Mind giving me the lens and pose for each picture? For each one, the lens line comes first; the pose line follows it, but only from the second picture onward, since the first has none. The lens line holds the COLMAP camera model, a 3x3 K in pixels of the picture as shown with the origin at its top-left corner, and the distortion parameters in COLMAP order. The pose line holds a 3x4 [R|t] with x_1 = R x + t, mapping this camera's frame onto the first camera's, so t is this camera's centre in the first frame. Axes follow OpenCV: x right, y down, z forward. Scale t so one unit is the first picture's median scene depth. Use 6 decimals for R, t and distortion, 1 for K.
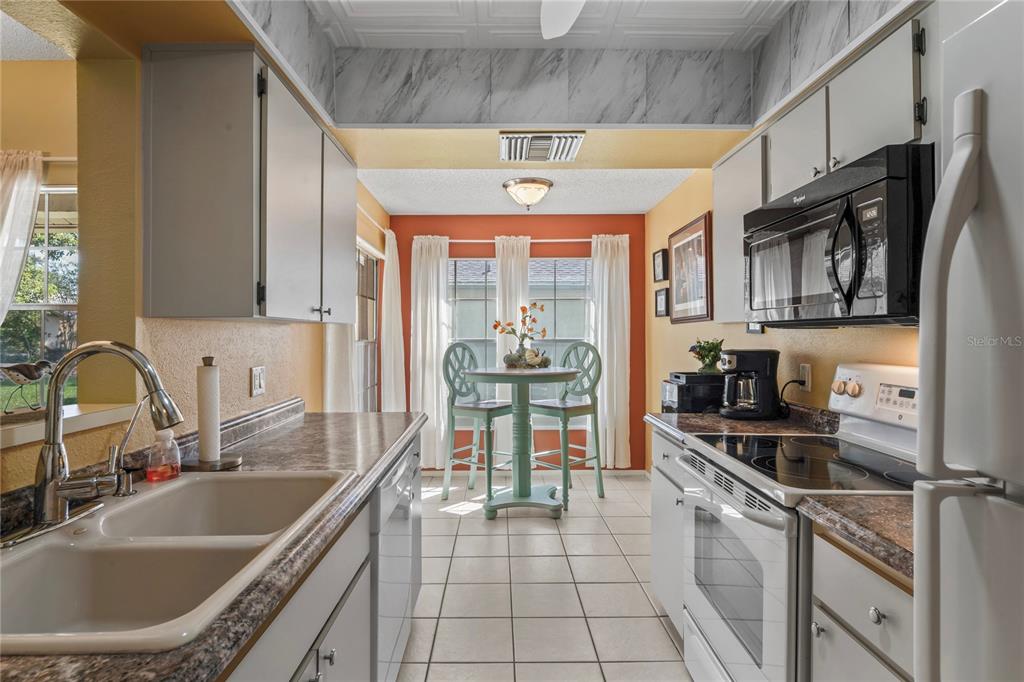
lens RADIAL K [[536.5, 0, 510.3], [0, 536.5, 338.3], [0, 0, 1]] dist [-0.003939, 0.001319]
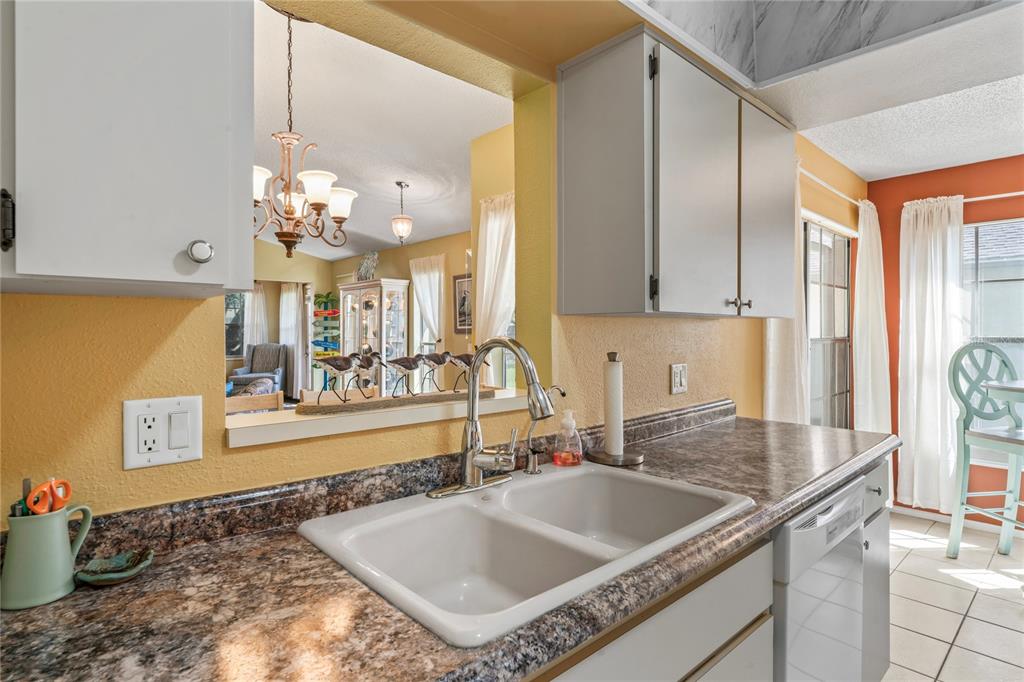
lens RADIAL K [[536.5, 0, 507.2], [0, 536.5, 333.5], [0, 0, 1]] dist [-0.003939, 0.001319]
pose [[0.654783, 0.006472, -0.755789, 0.065987], [-0.006835, 0.999973, 0.002642, -0.002309], [0.755786, 0.003435, 0.654810, 0.153249]]
